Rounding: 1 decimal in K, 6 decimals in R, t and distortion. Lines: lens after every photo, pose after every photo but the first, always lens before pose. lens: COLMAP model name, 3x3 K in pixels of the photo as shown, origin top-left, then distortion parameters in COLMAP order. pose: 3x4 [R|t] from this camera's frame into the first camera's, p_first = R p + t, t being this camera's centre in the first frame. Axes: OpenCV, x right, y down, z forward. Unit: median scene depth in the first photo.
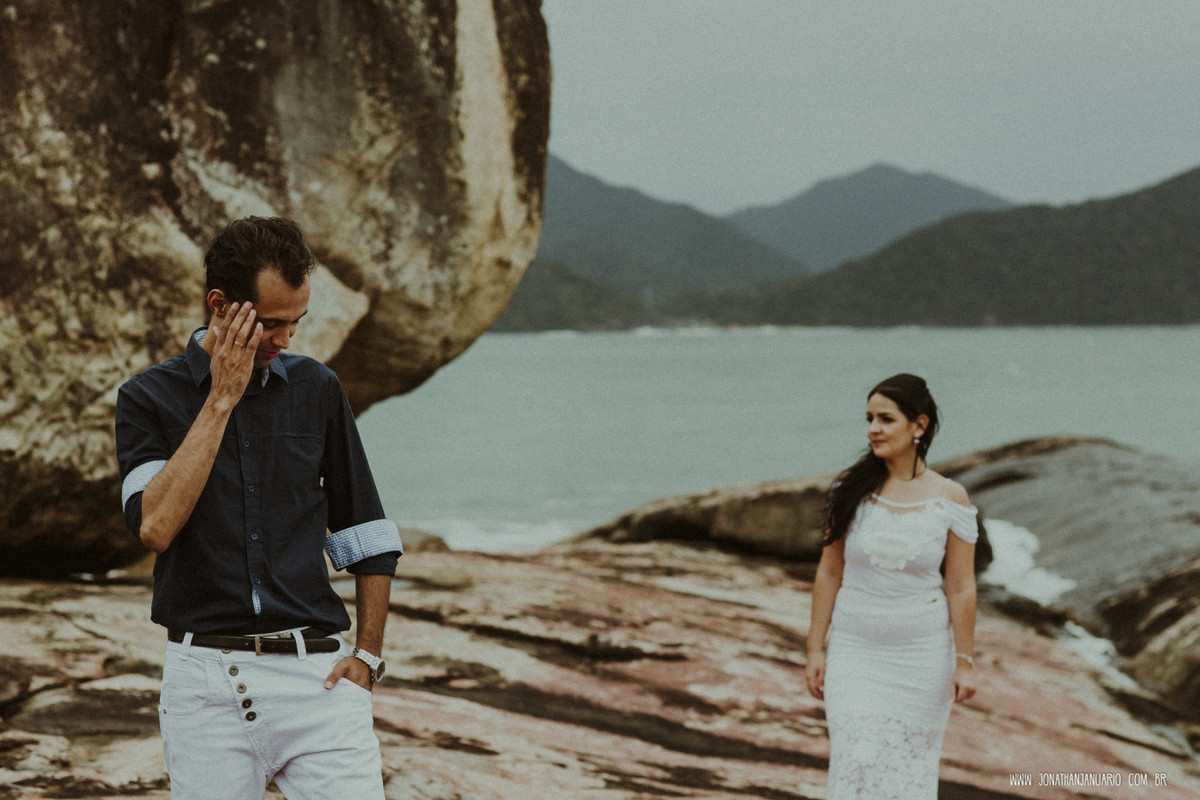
lens RADIAL K [[2936.3, 0, 599.8], [0, 2936.3, 400.6], [0, 0, 1]] dist [-0.084465, 0.000000]
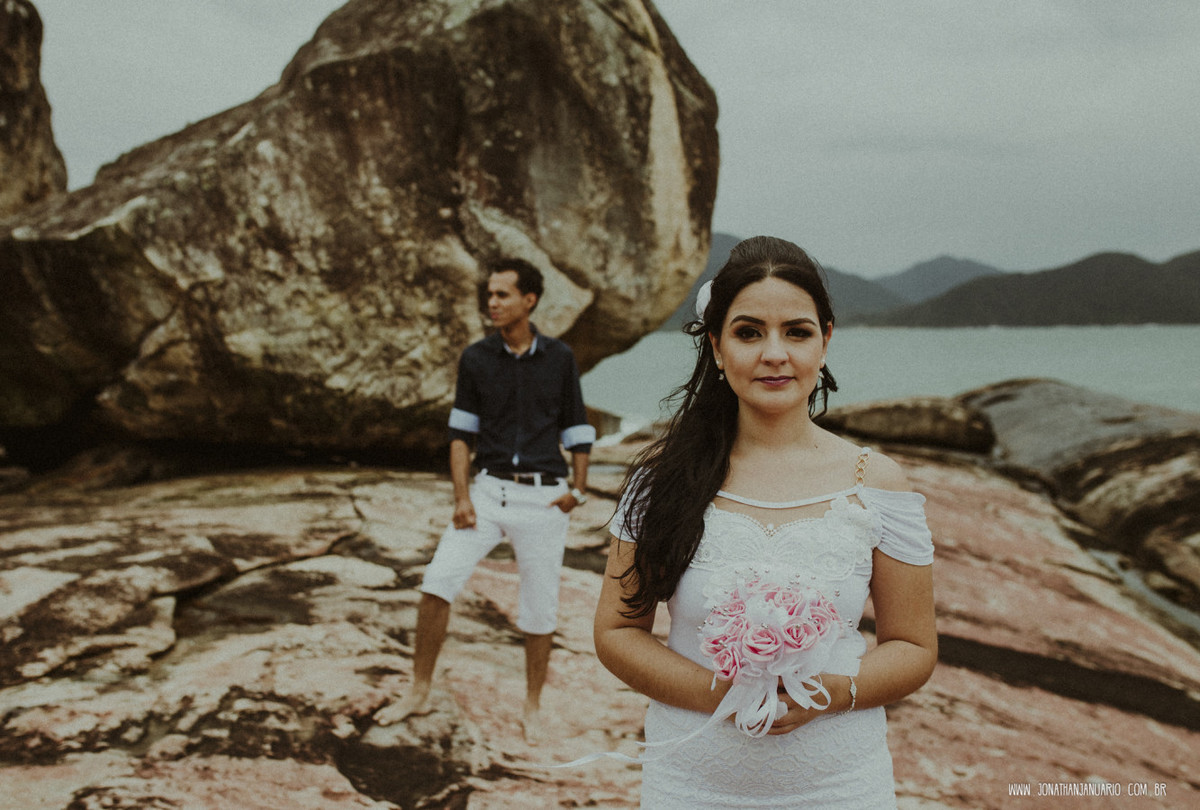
lens RADIAL K [[1195.4, 0, 609.1], [0, 1195.4, 378.6], [0, 0, 1]] dist [-0.030790, 0.000000]
pose [[0.983680, 0.000986, -0.179925, 0.050141], [0.001514, 0.999904, 0.013759, 0.002928], [0.179922, -0.013806, 0.983584, 0.362591]]
